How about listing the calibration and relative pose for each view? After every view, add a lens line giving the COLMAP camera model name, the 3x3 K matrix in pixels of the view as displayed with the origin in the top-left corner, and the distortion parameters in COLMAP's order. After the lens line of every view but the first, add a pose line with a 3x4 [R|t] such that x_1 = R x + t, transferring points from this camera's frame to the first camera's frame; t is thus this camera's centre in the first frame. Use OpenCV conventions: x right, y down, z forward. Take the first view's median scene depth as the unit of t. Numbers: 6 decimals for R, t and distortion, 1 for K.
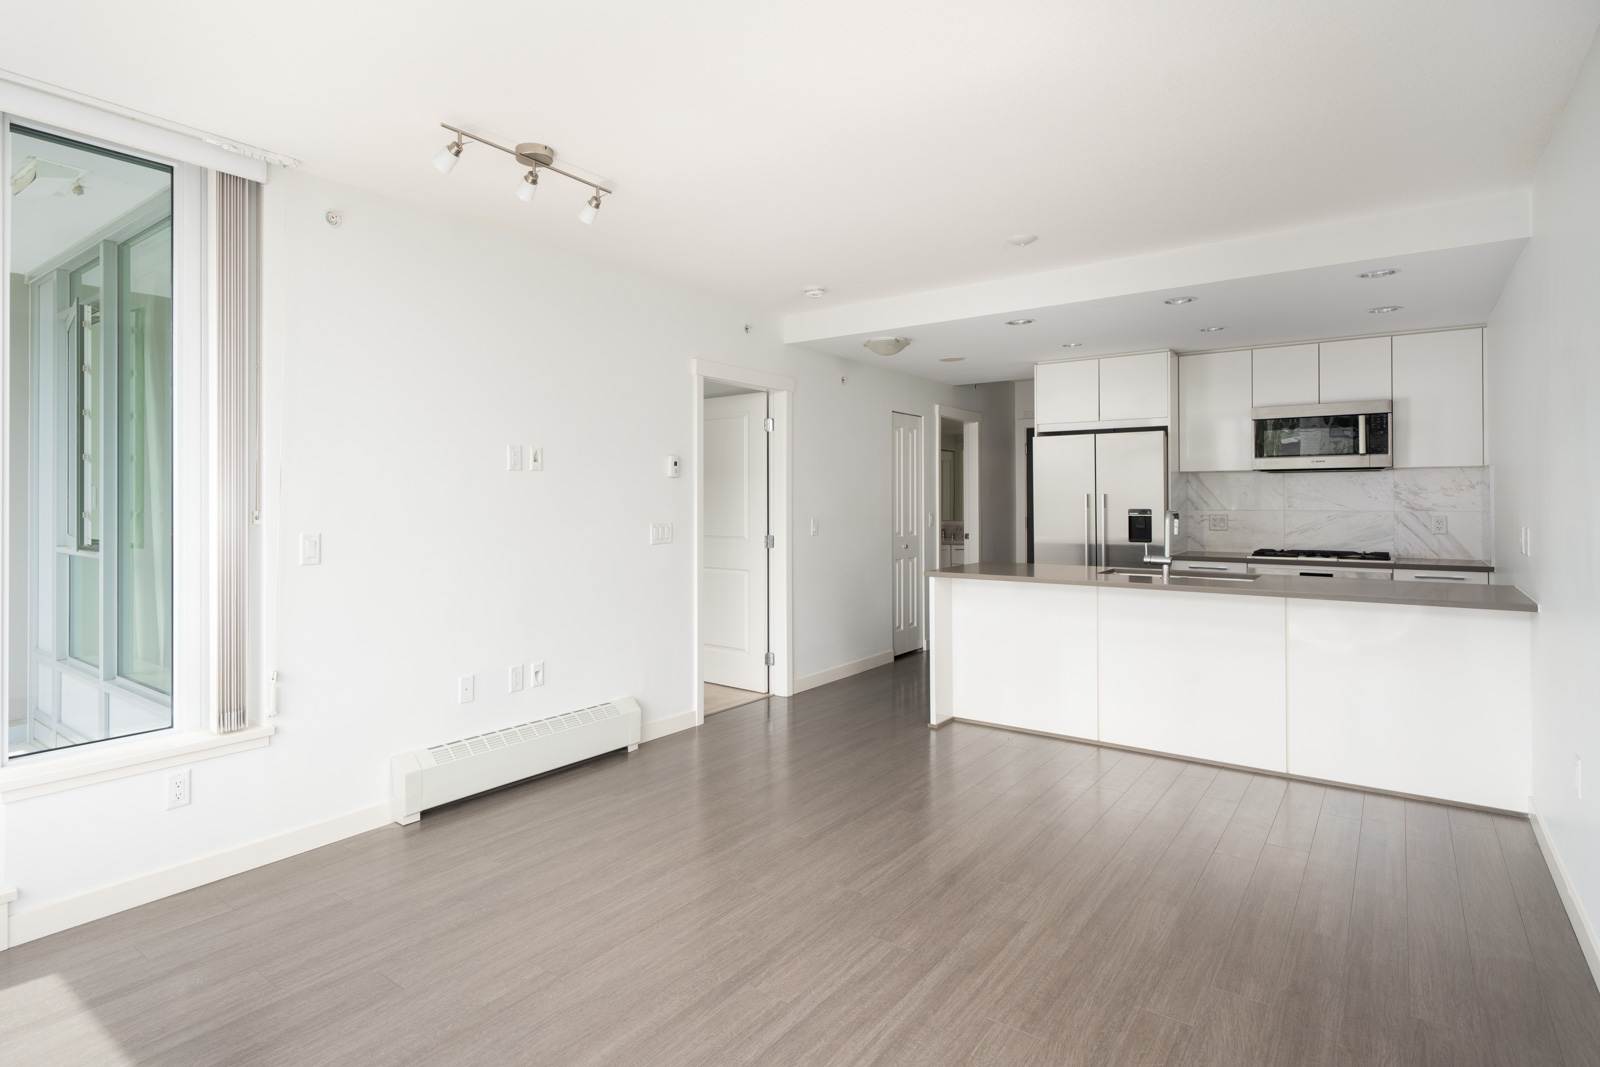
lens RADIAL K [[850.1, 0, 712.6], [0, 850.1, 495.5], [0, 0, 1]] dist [-0.006136, 0.001305]
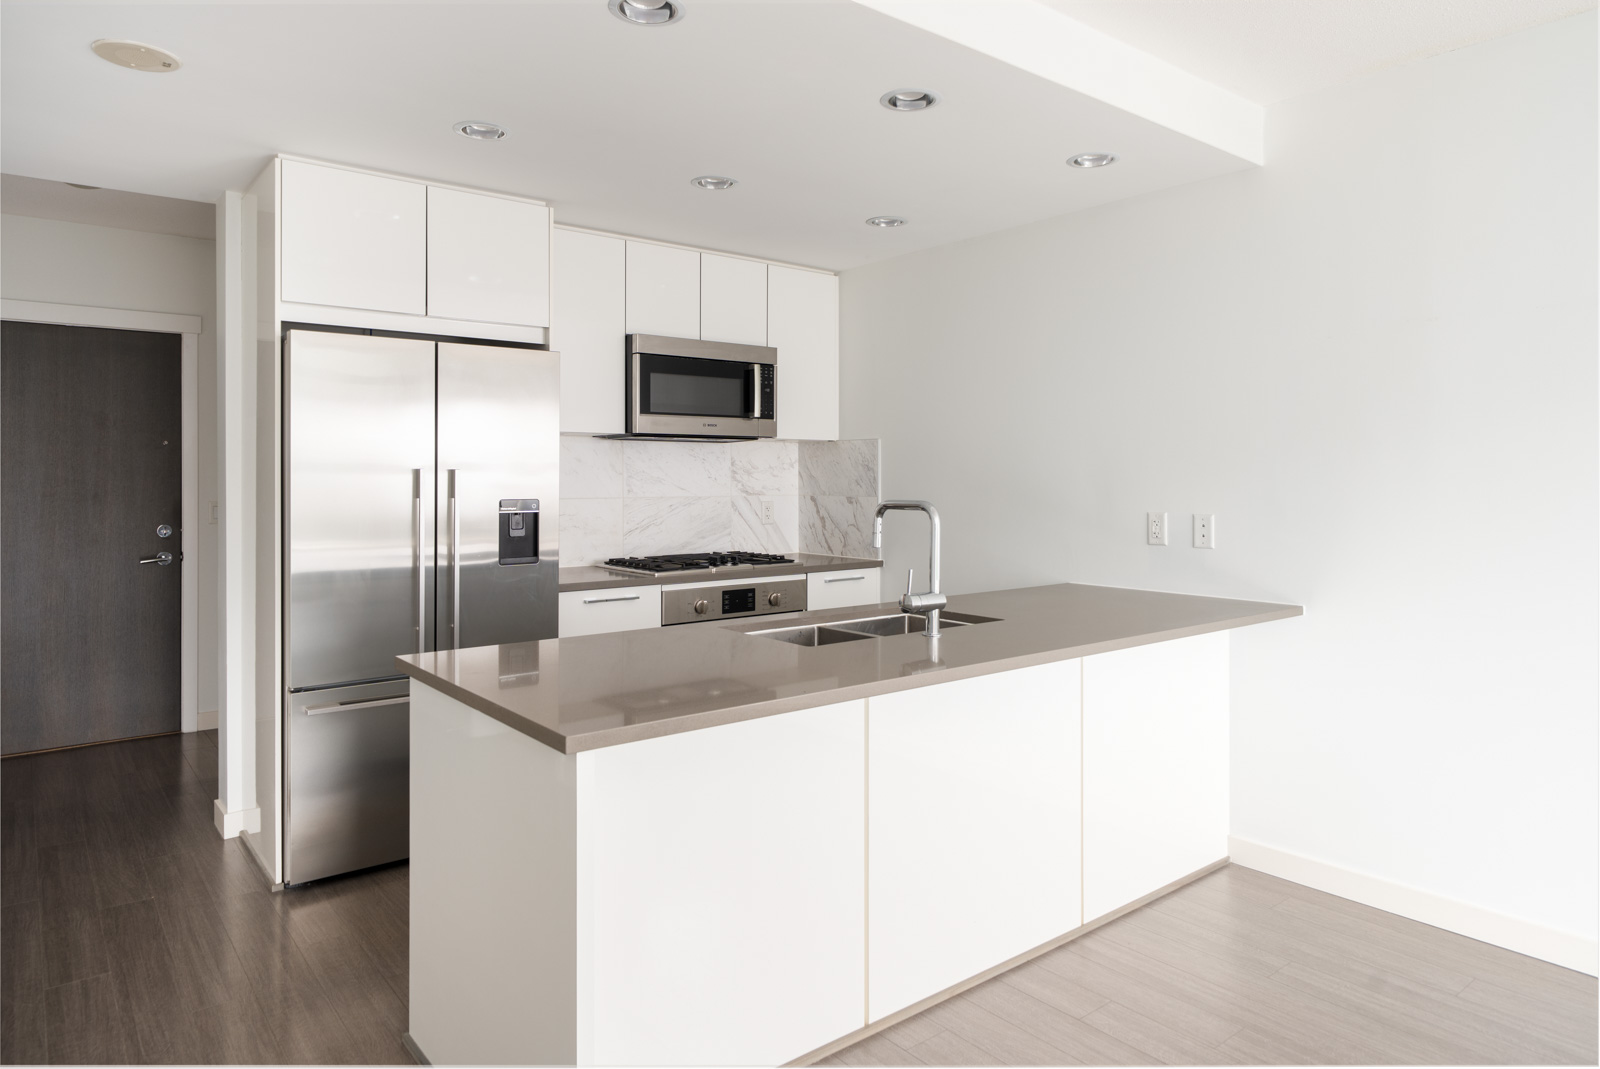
lens RADIAL K [[981.1, 0, 798.1], [0, 981.1, 488.6], [0, 0, 1]] dist [0.000922, -0.000096]
pose [[0.218574, -0.007277, 0.975793, -0.046011], [-0.004551, 0.999954, 0.008476, 0.004063], [-0.975810, -0.006294, 0.218531, 0.781765]]
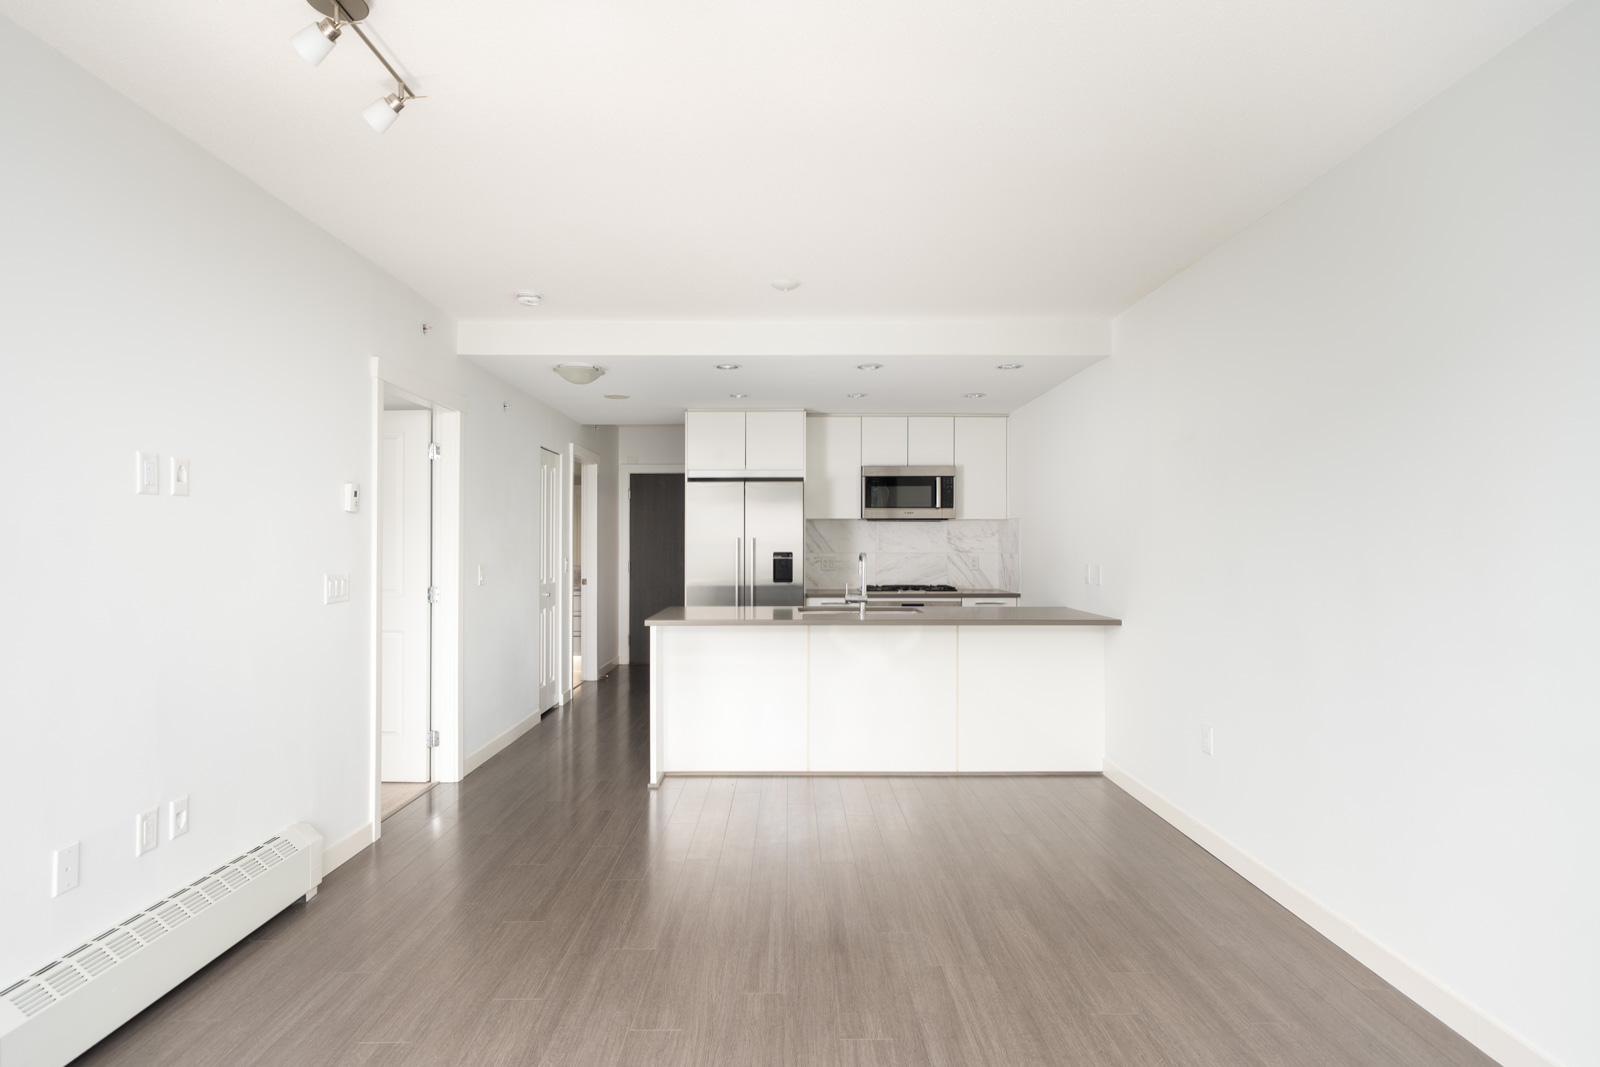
lens RADIAL K [[840.8, 0, 799.3], [0, 840.8, 535.5], [0, 0, 1]] dist [0.001990, -0.001207]
pose [[0.769259, 0.008137, 0.638885, -0.192546], [-0.004747, 0.999964, -0.007020, 0.001990], [-0.638919, 0.002368, 0.769270, 0.168693]]
